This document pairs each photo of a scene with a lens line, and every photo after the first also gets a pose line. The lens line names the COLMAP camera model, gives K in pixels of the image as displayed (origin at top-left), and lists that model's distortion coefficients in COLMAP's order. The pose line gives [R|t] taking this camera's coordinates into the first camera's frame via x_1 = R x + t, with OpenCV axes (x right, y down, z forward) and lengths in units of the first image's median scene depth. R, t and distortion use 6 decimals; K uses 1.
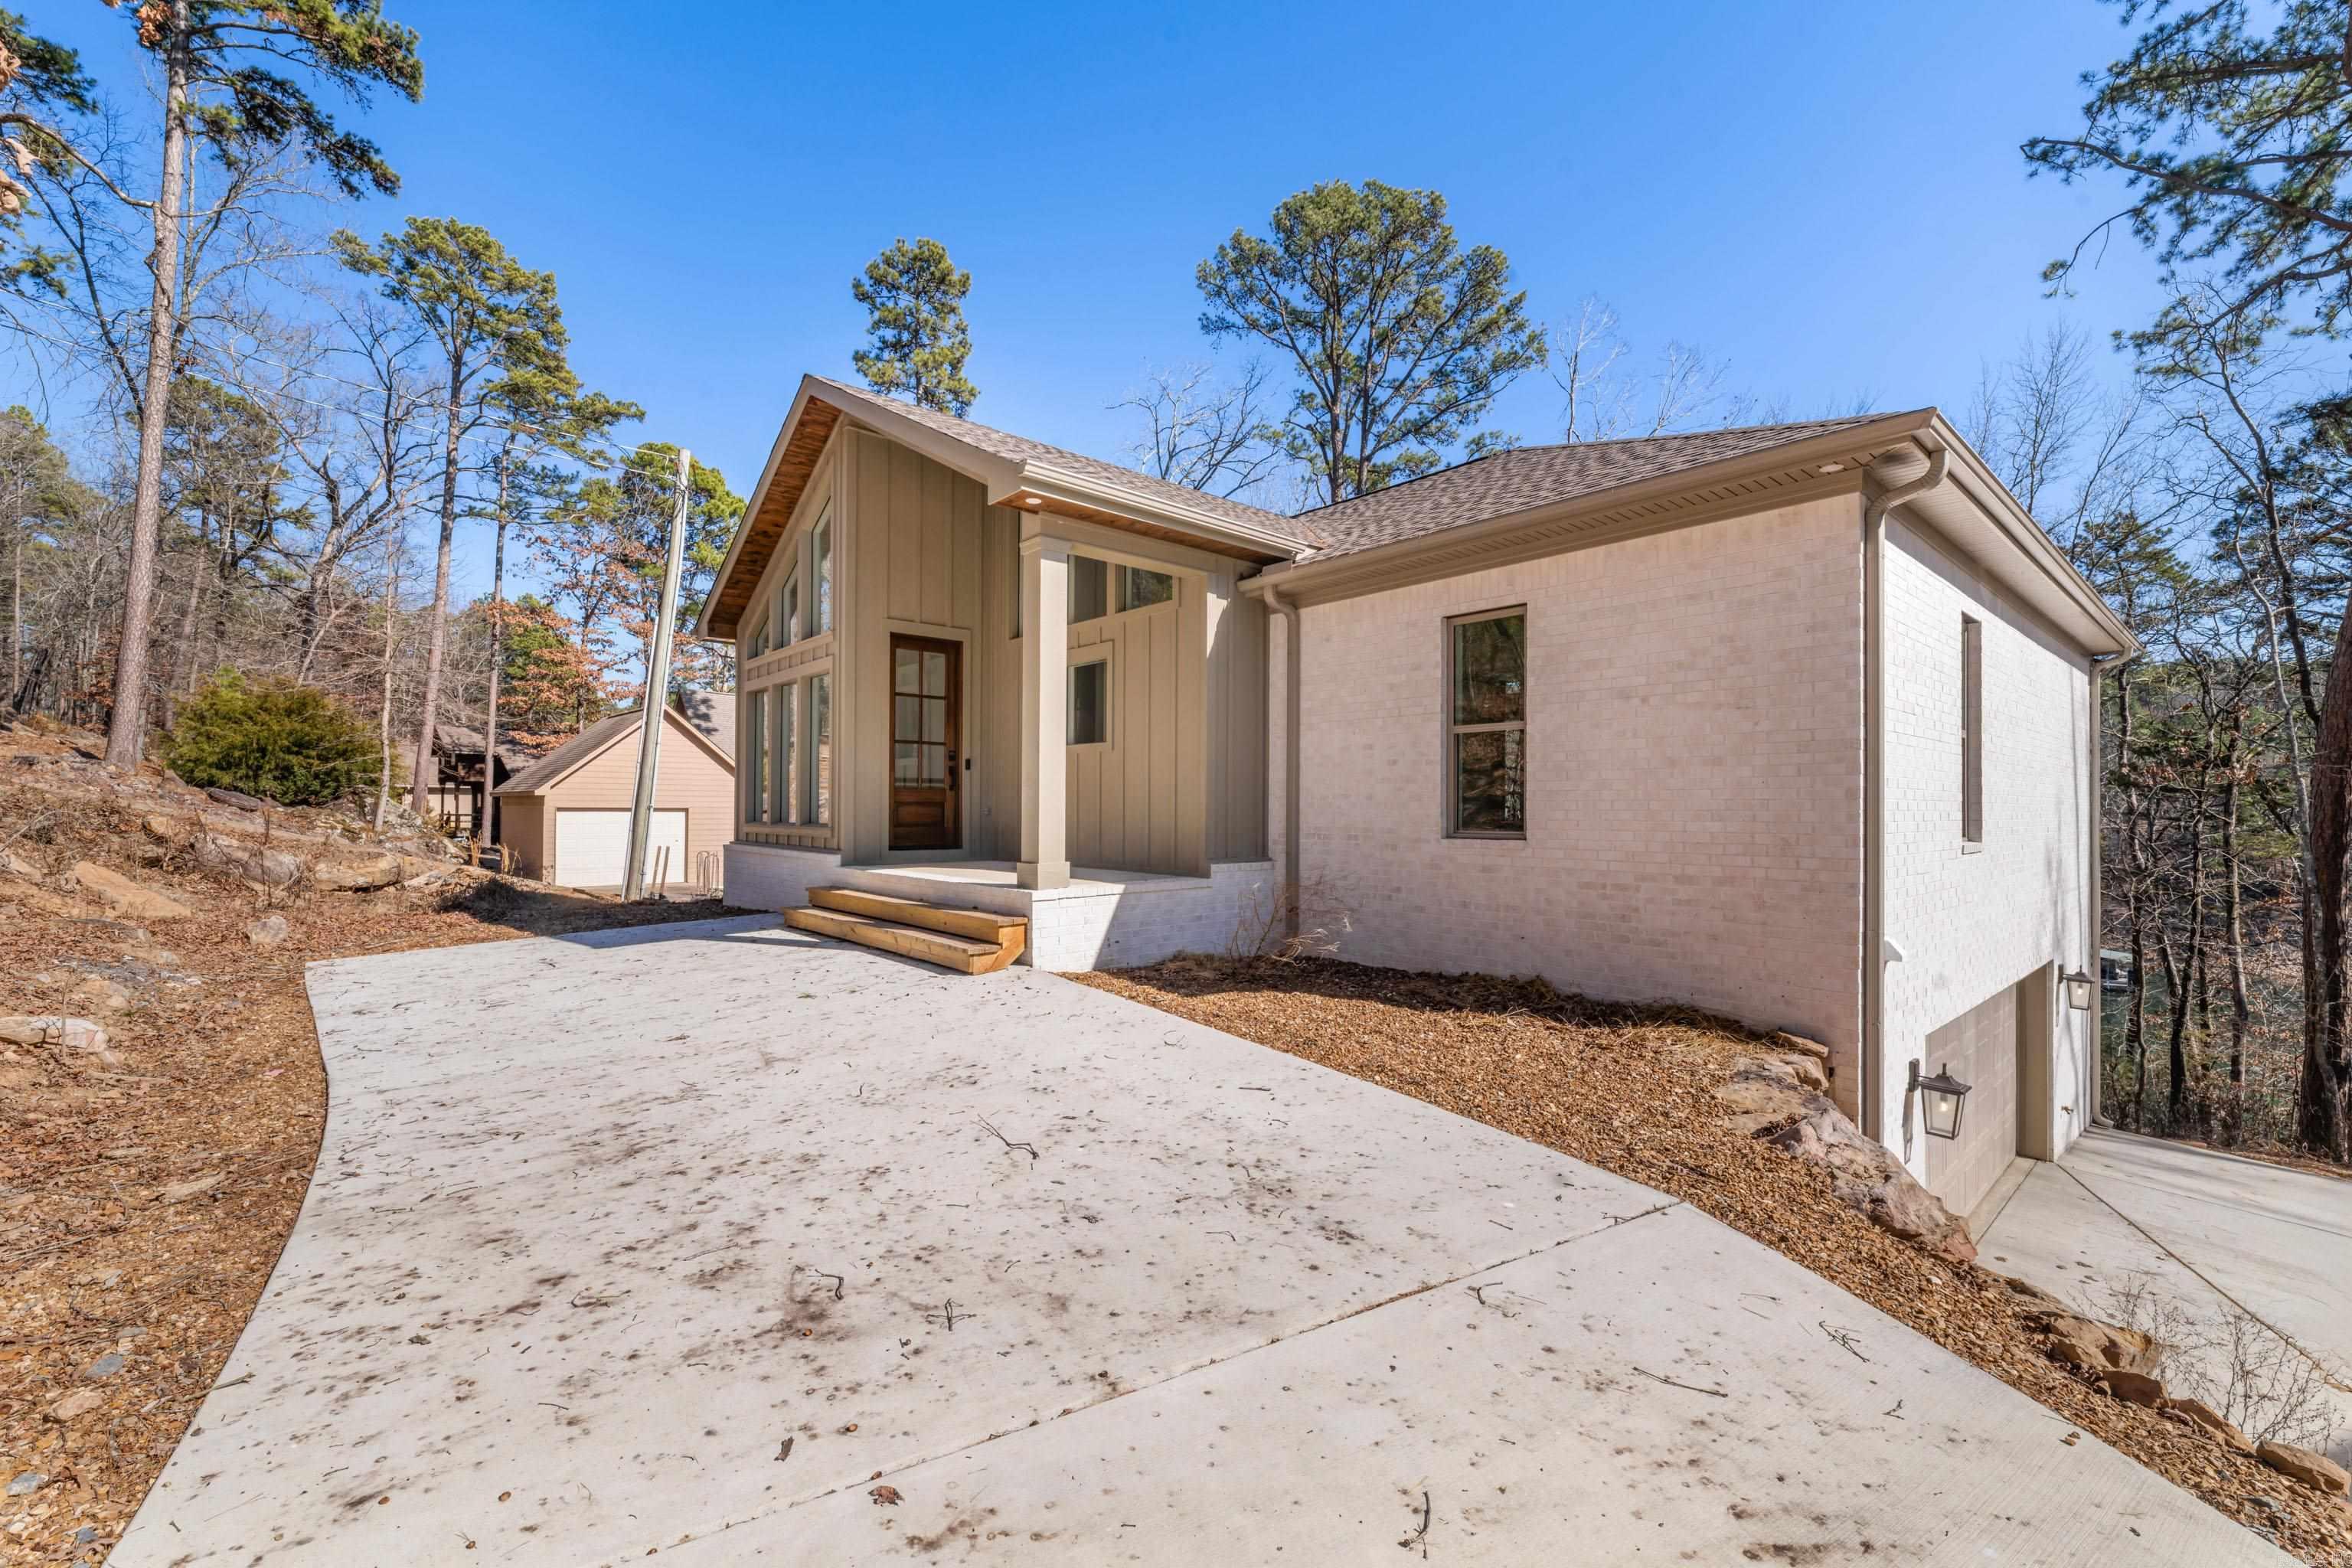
lens RADIAL K [[967.2, 0, 1176.0], [0, 967.2, 784.0], [0, 0, 1]] dist [0.005743, -0.000430]
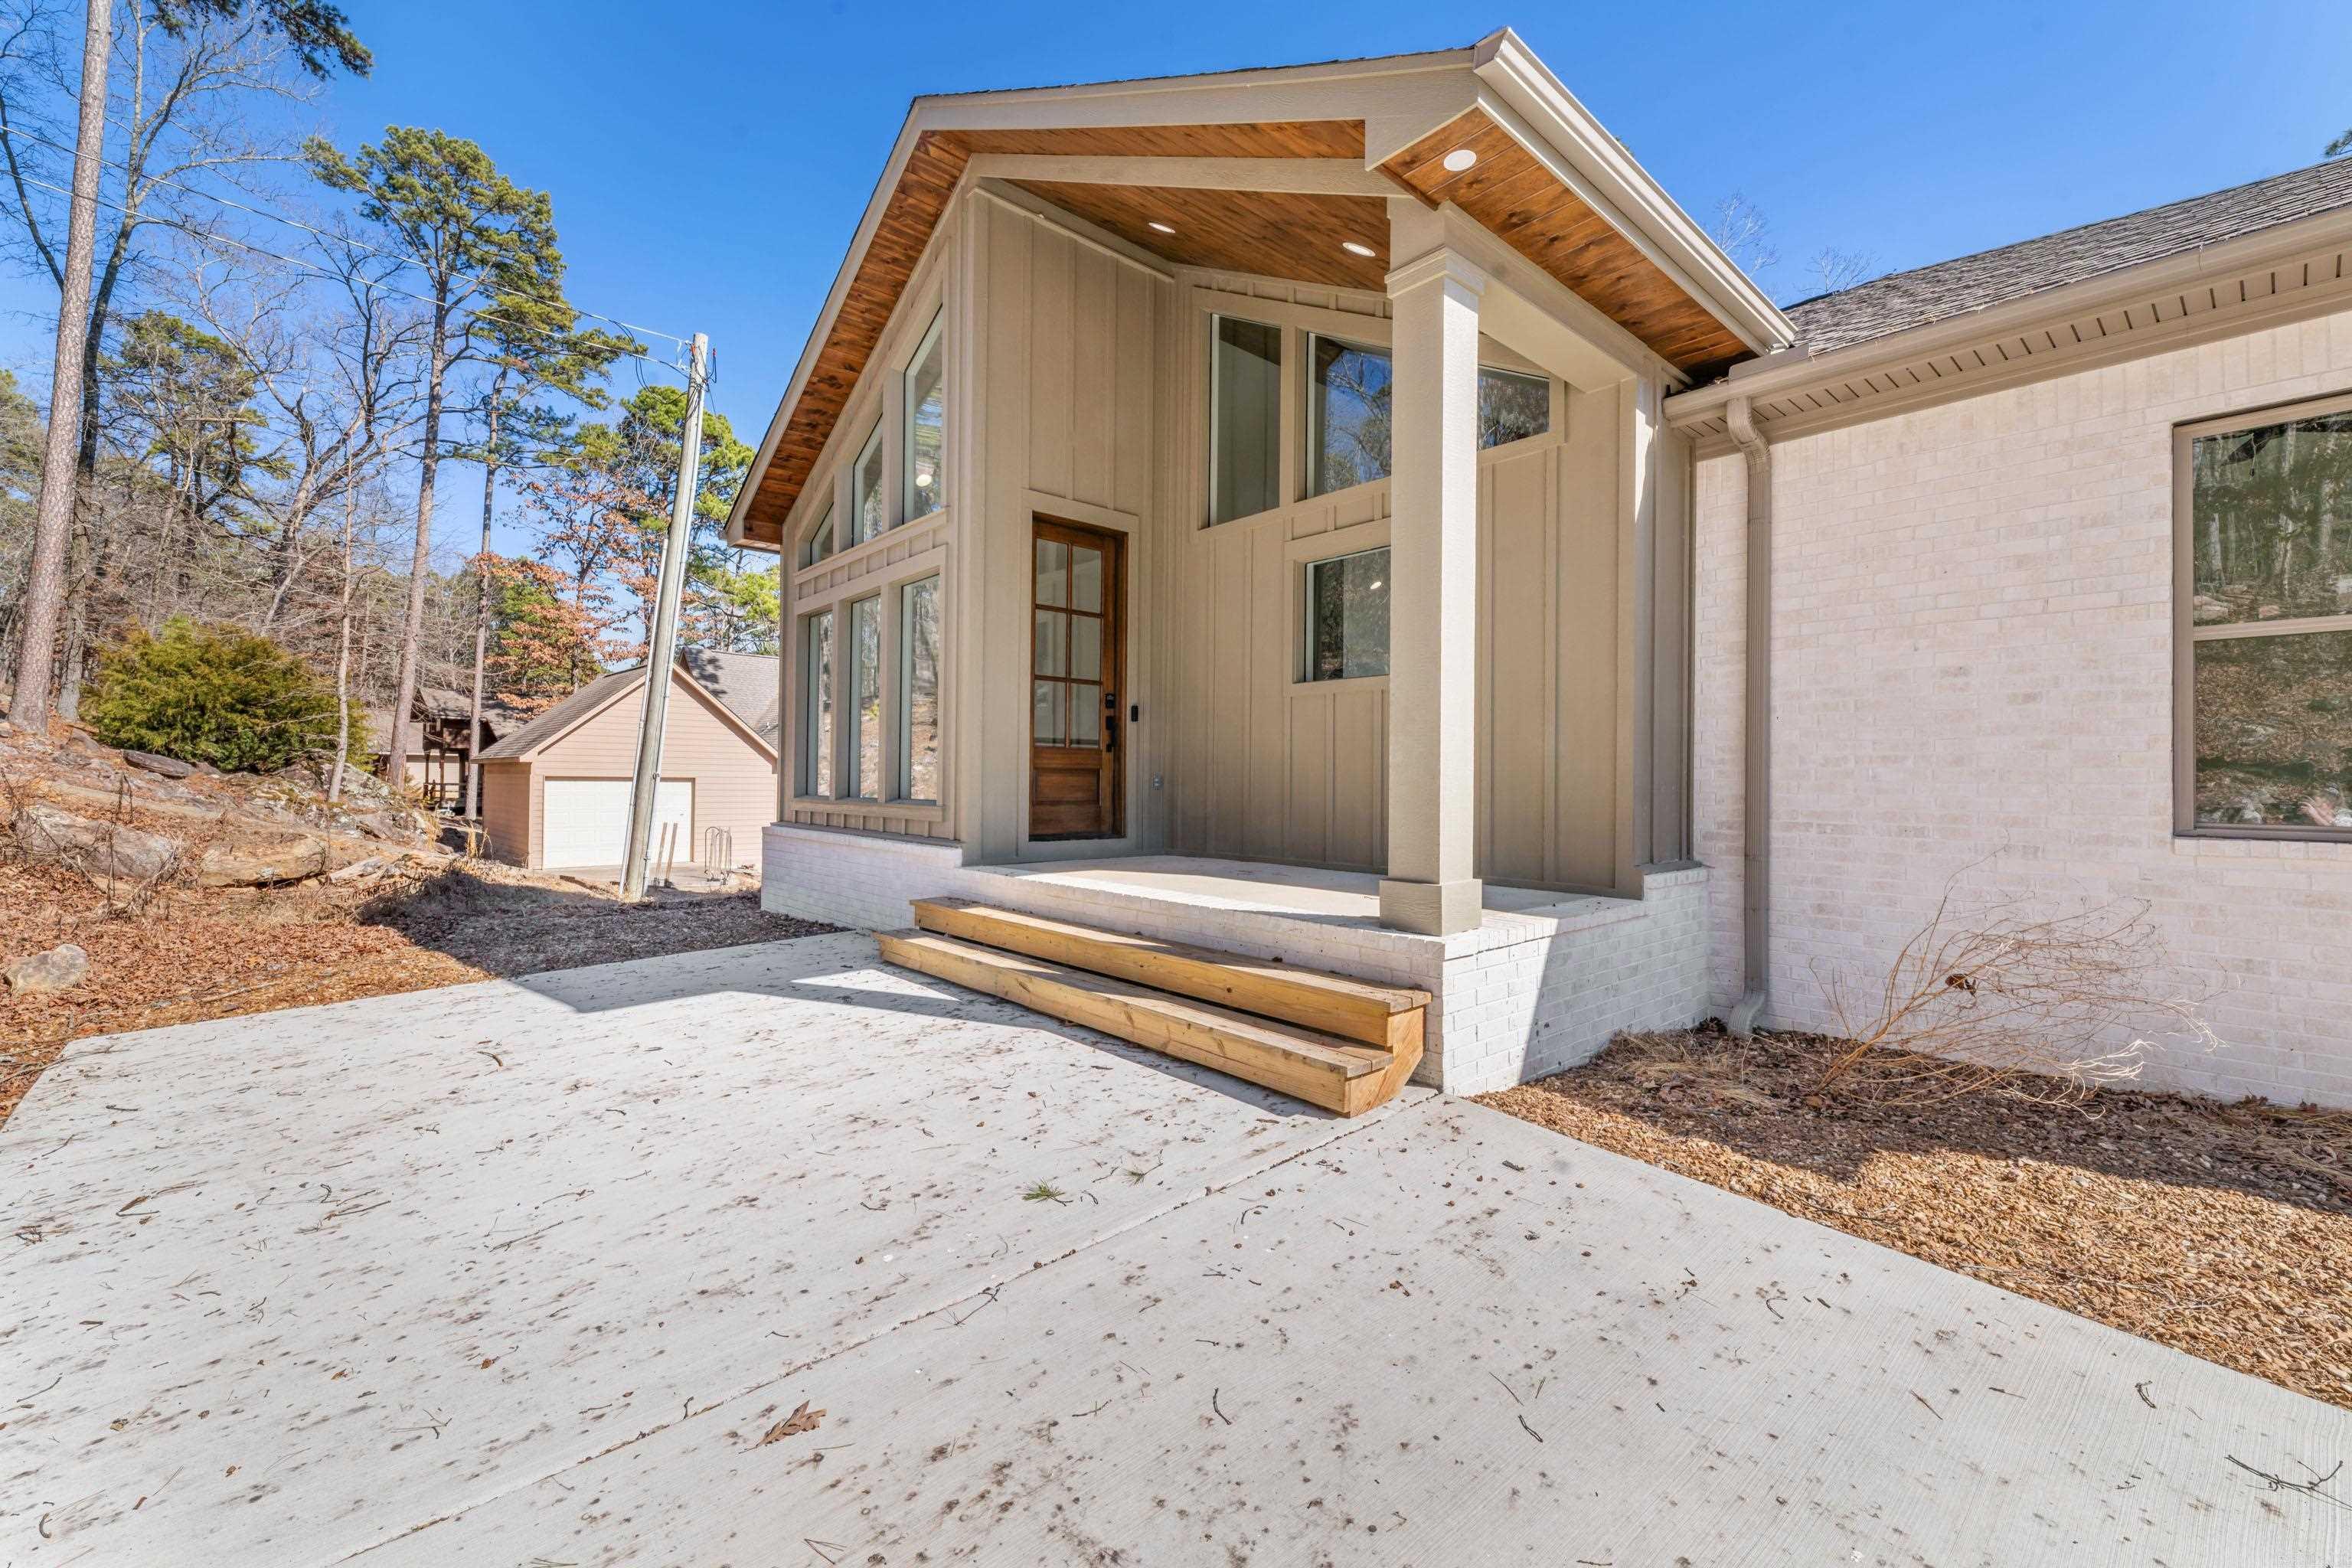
lens RADIAL K [[946.4, 0, 1175.2], [0, 946.4, 757.9], [0, 0, 1]] dist [-0.001092, 0.000036]
pose [[0.999912, 0.005343, 0.012172, -0.079885], [-0.005343, 0.999986, -0.000045, 0.004442], [-0.012172, -0.000020, 0.999926, 0.137600]]
